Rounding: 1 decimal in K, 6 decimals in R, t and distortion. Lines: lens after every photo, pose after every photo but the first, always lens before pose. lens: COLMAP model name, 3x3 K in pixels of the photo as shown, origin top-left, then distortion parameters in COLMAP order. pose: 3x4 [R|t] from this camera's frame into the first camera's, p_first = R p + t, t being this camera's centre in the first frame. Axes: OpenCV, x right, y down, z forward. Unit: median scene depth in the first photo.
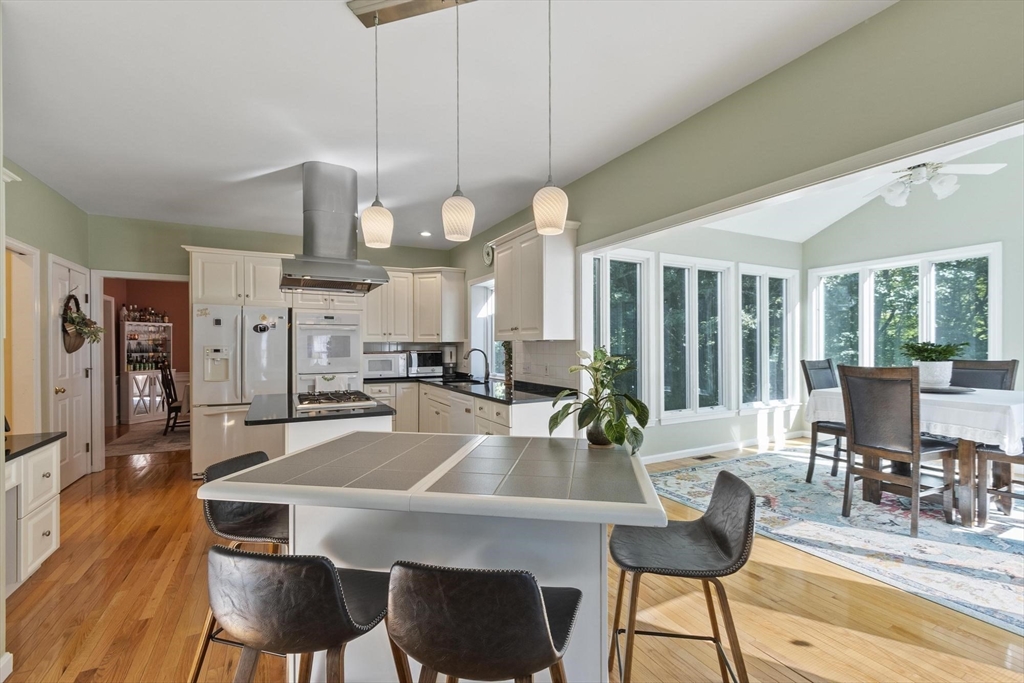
lens RADIAL K [[443.8, 0, 509.0], [0, 443.8, 347.2], [0, 0, 1]] dist [0.000712, 0.000107]
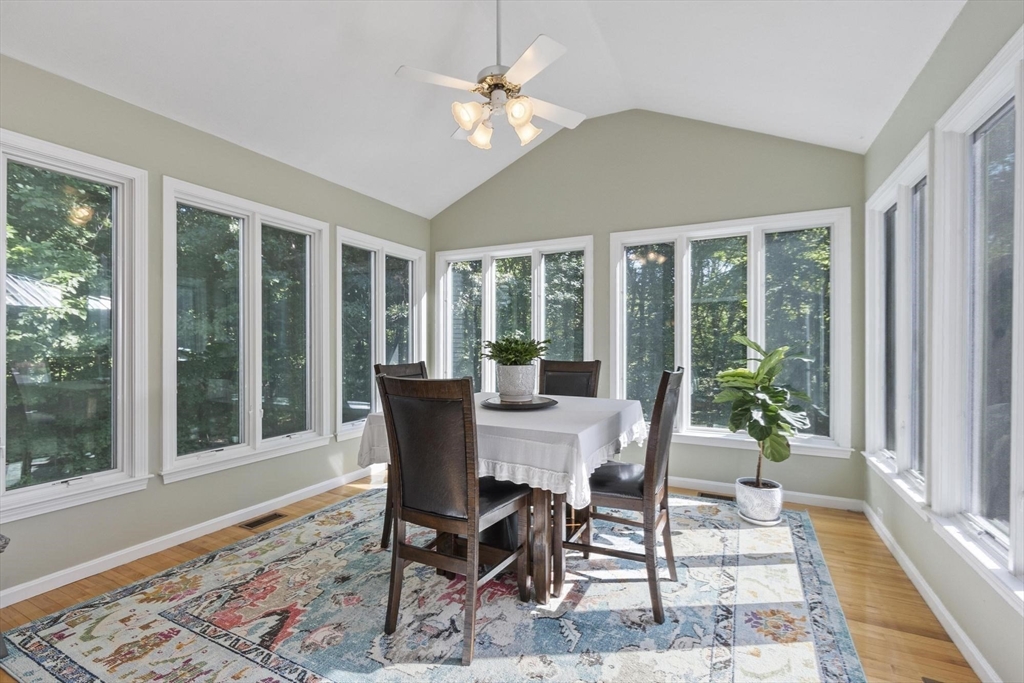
lens RADIAL K [[443.8, 0, 509.0], [0, 443.8, 347.2], [0, 0, 1]] dist [0.000712, 0.000107]
pose [[0.817622, -0.000494, 0.575755, 0.432207], [-0.000864, 0.999997, 0.002085, 0.001972], [-0.575754, -0.002202, 0.817620, 0.338417]]
